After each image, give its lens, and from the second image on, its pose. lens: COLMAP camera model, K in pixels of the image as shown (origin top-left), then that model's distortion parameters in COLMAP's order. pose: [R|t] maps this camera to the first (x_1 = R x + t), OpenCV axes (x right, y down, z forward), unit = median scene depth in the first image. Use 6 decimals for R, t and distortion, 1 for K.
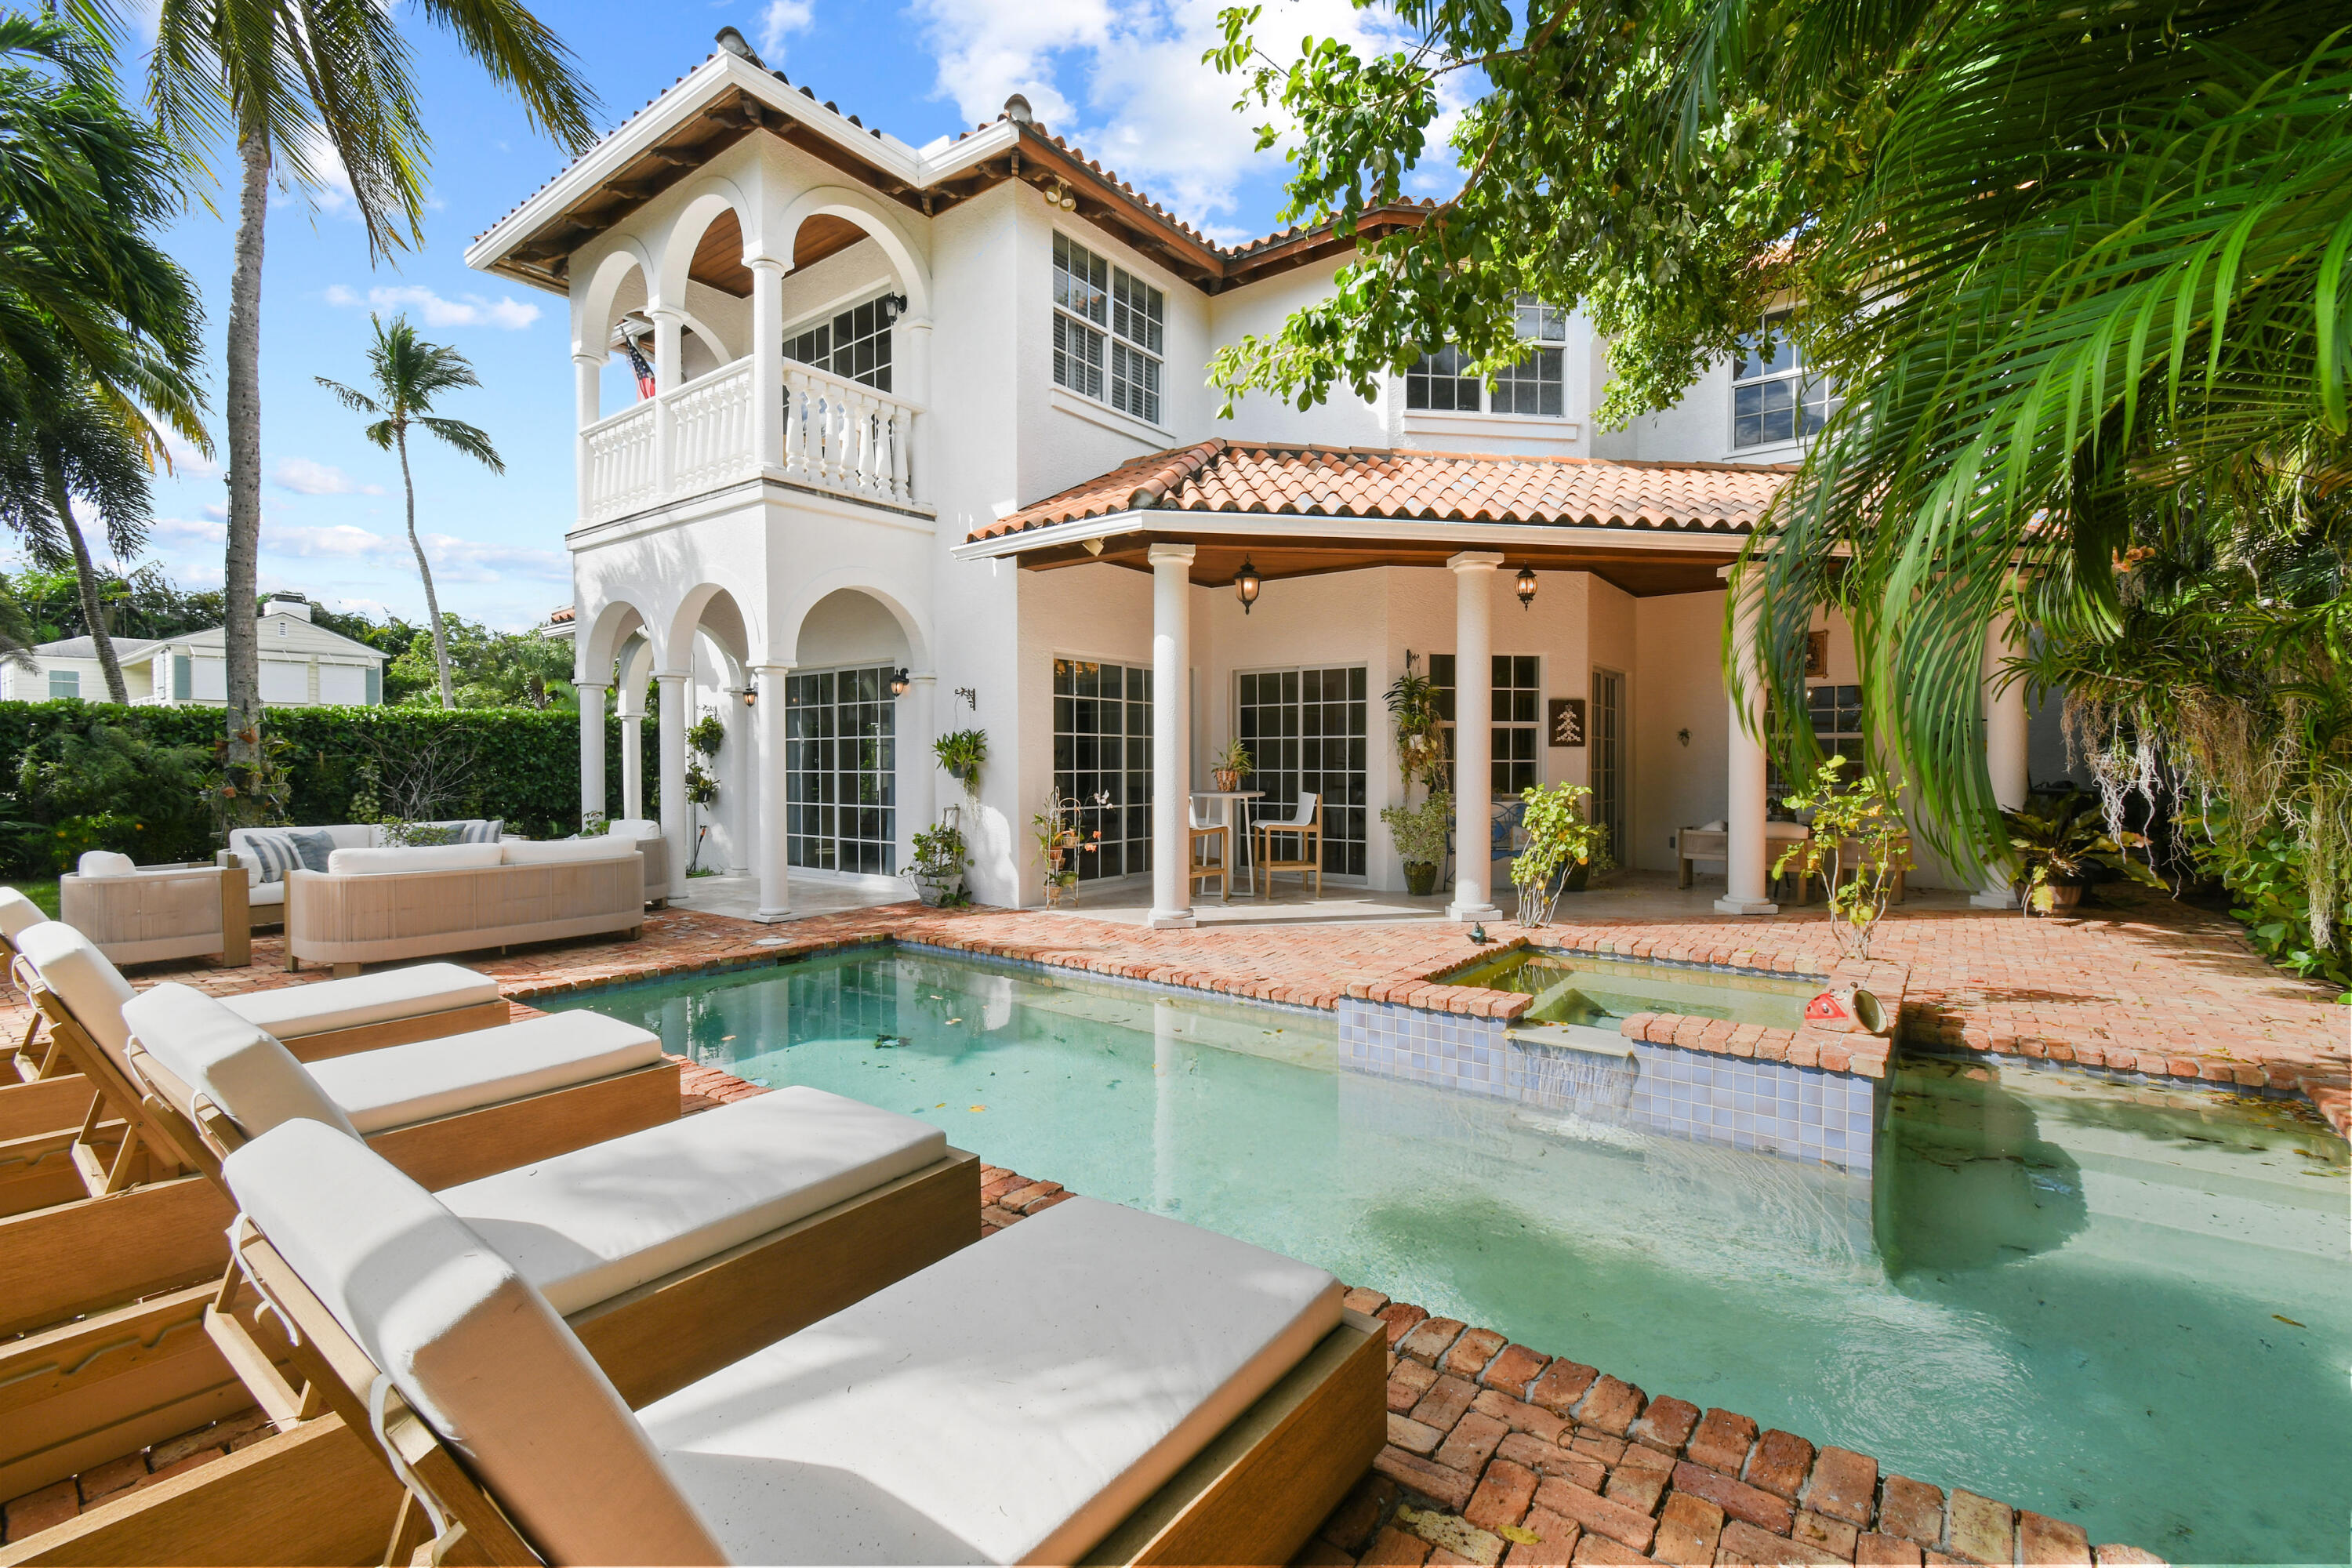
lens RADIAL K [[1008.7, 0, 1176.0], [0, 1008.7, 784.0], [0, 0, 1]] dist [0.010620, -0.000046]
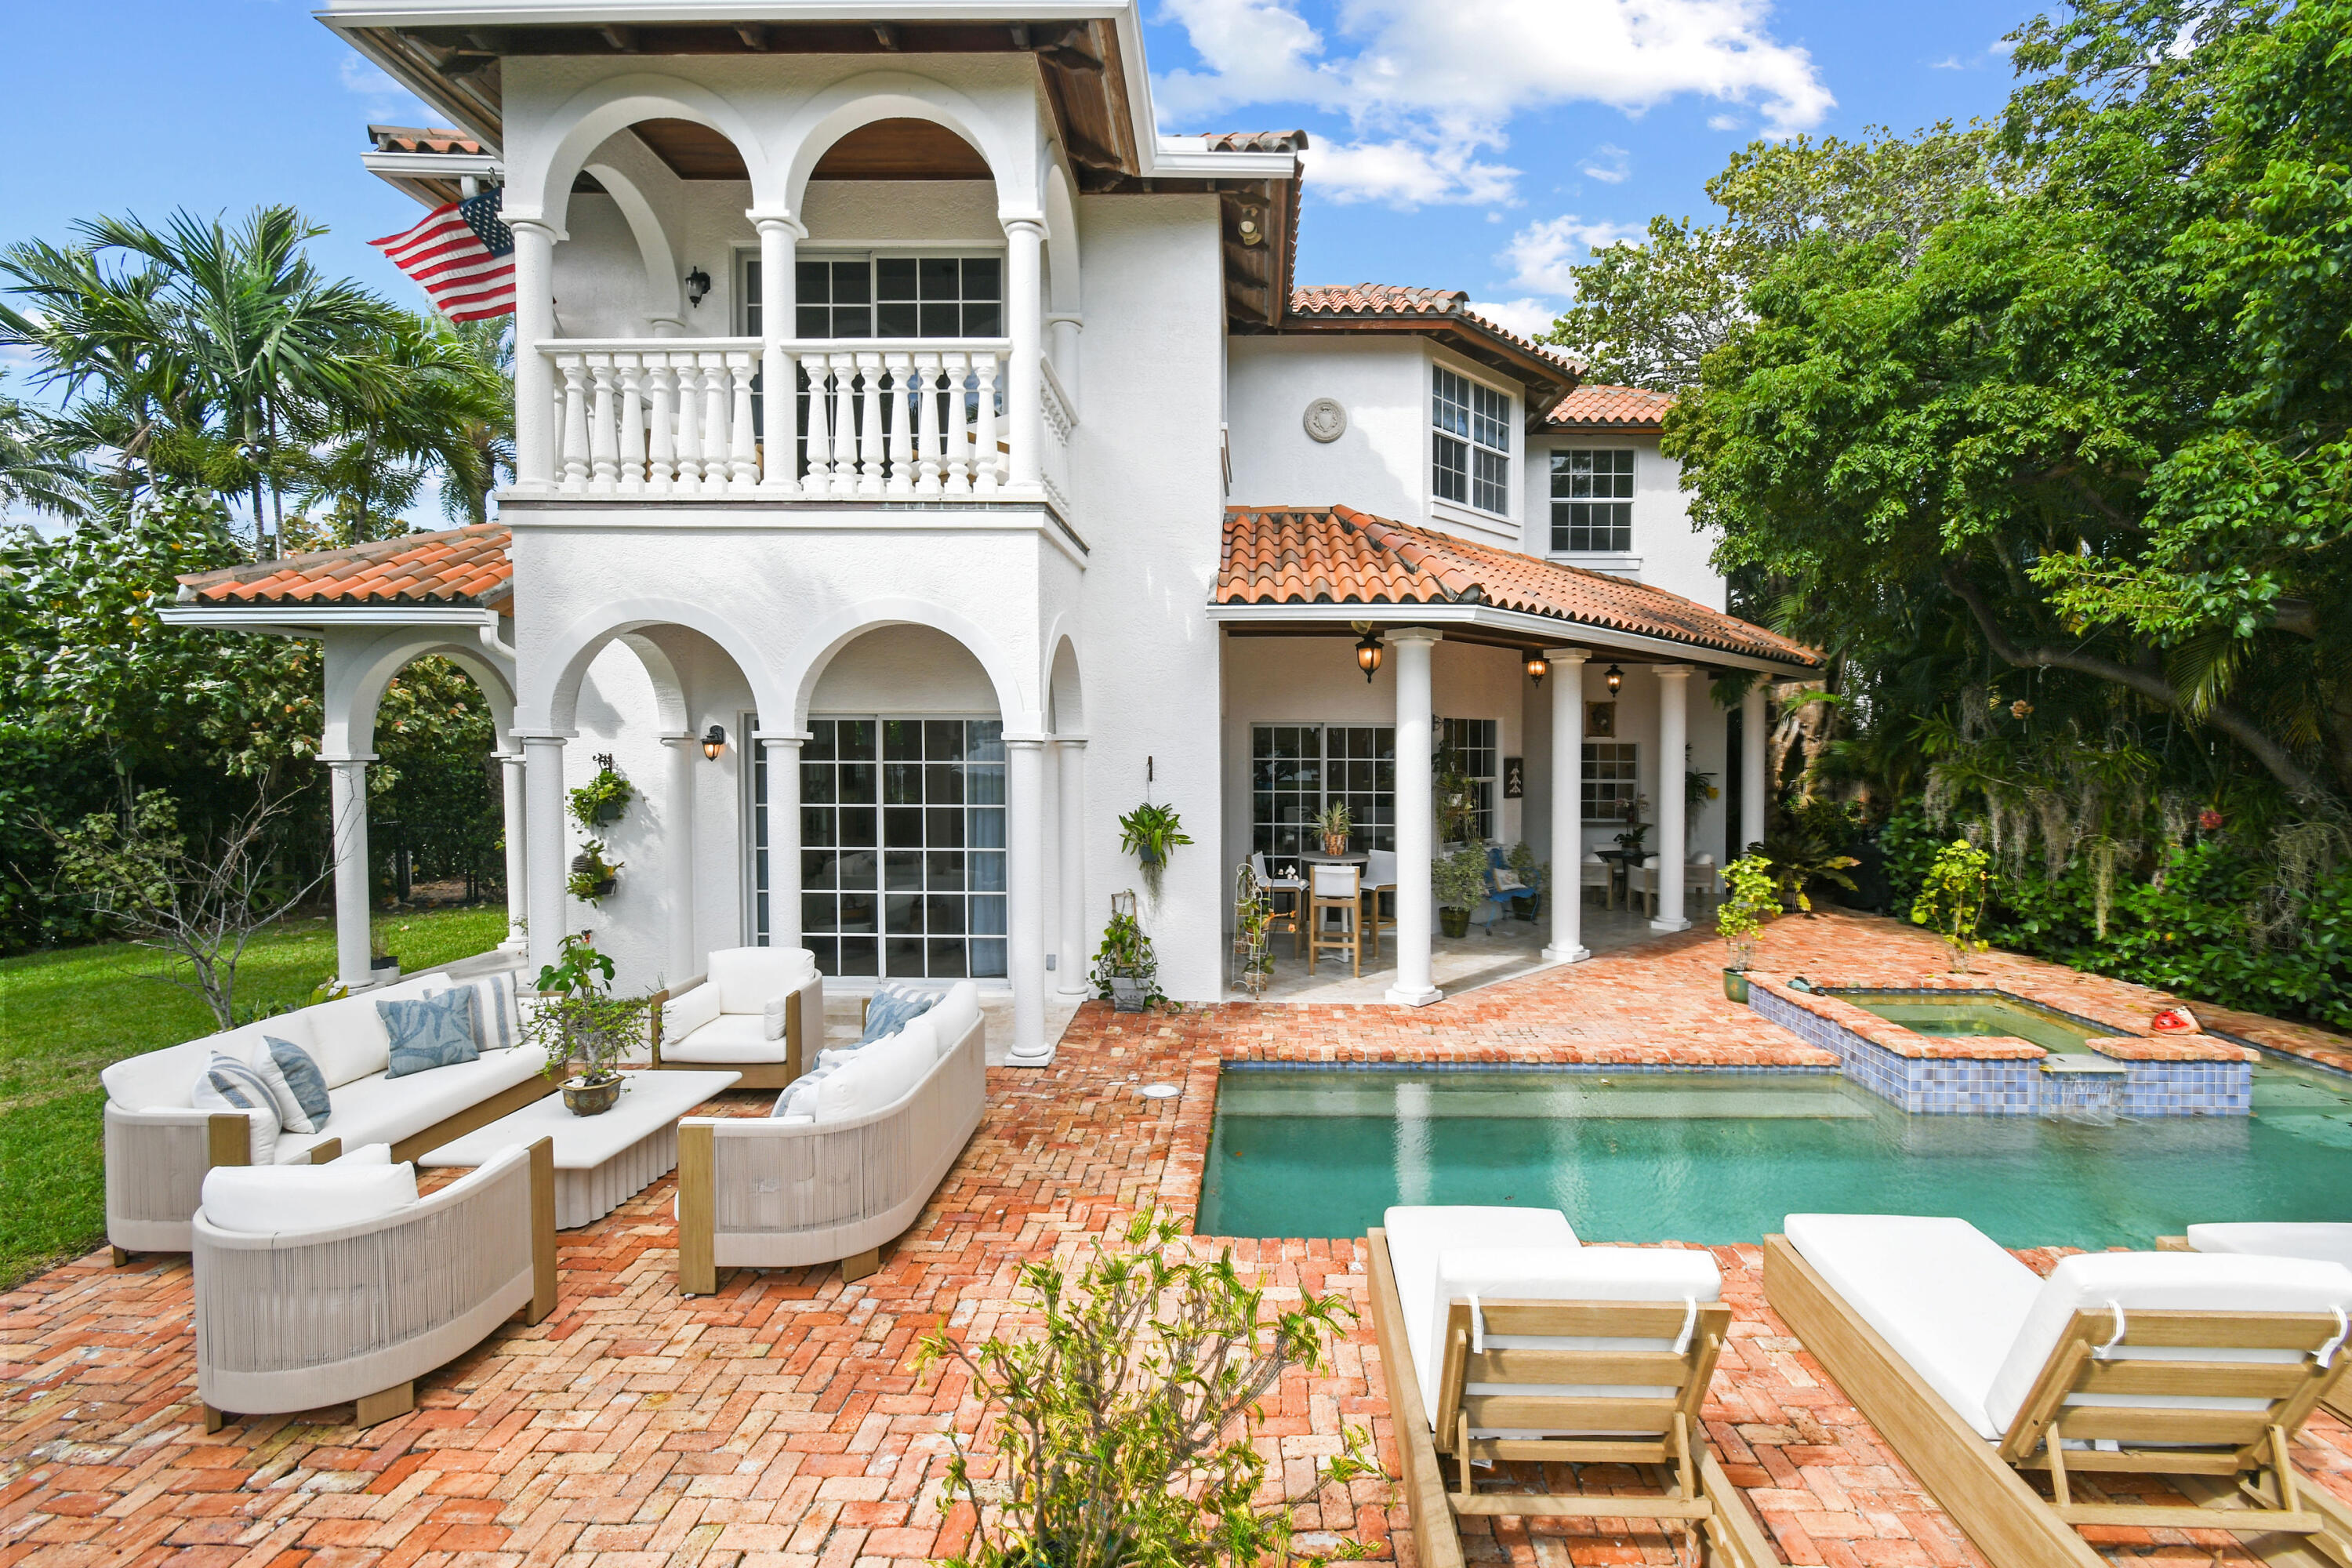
lens RADIAL K [[1046.3, 0, 1176.0], [0, 1046.3, 784.0], [0, 0, 1]] dist [0.001535, -0.000068]
pose [[0.810875, -0.018980, 0.584911, -0.670461], [0.006958, 0.999716, 0.022793, -0.085239], [-0.585178, -0.014413, 0.810777, 0.236682]]
